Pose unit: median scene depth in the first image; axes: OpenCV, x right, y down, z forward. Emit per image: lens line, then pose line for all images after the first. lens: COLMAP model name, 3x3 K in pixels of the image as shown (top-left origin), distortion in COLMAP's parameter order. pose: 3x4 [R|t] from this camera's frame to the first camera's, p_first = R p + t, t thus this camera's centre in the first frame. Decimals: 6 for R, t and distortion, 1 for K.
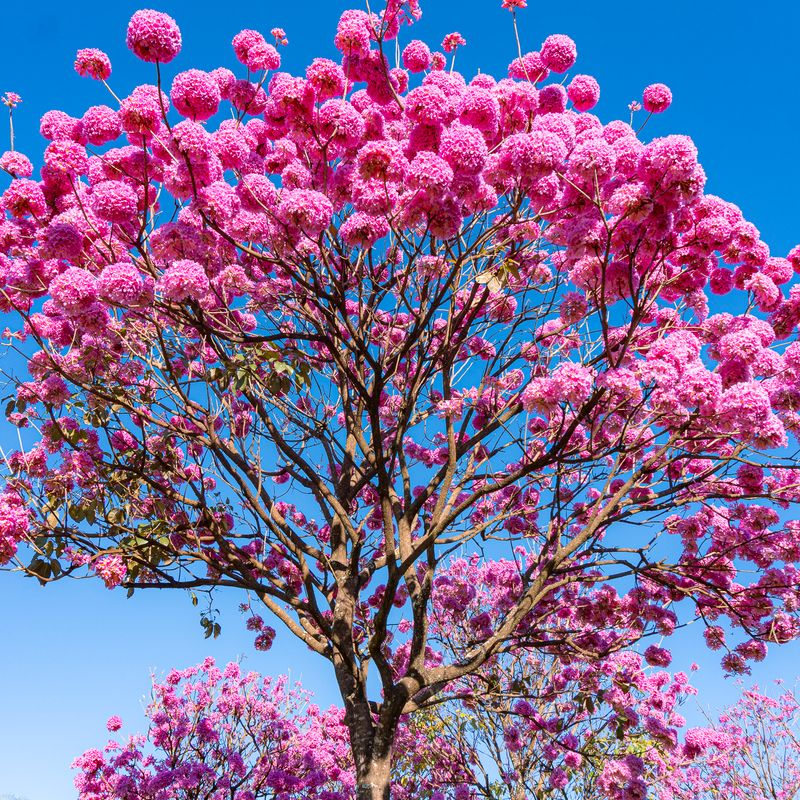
lens RADIAL K [[817.3, 0, 393.5], [0, 817.3, 396.4], [0, 0, 1]] dist [-0.030296, 0.000000]
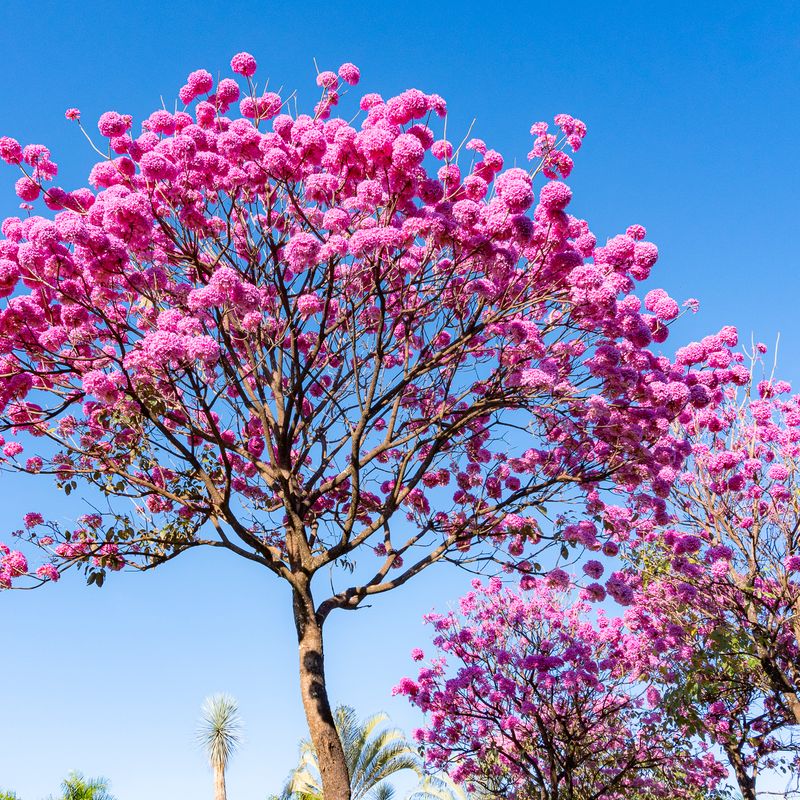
lens RADIAL K [[889.3, 0, 338.0], [0, 889.3, 429.6], [0, 0, 1]] dist [-0.020801, 0.000000]
pose [[0.720836, -0.390218, -0.572823, 0.848982], [0.456213, 0.889305, -0.031717, 0.185885], [0.521791, -0.238466, 0.819065, -0.098844]]
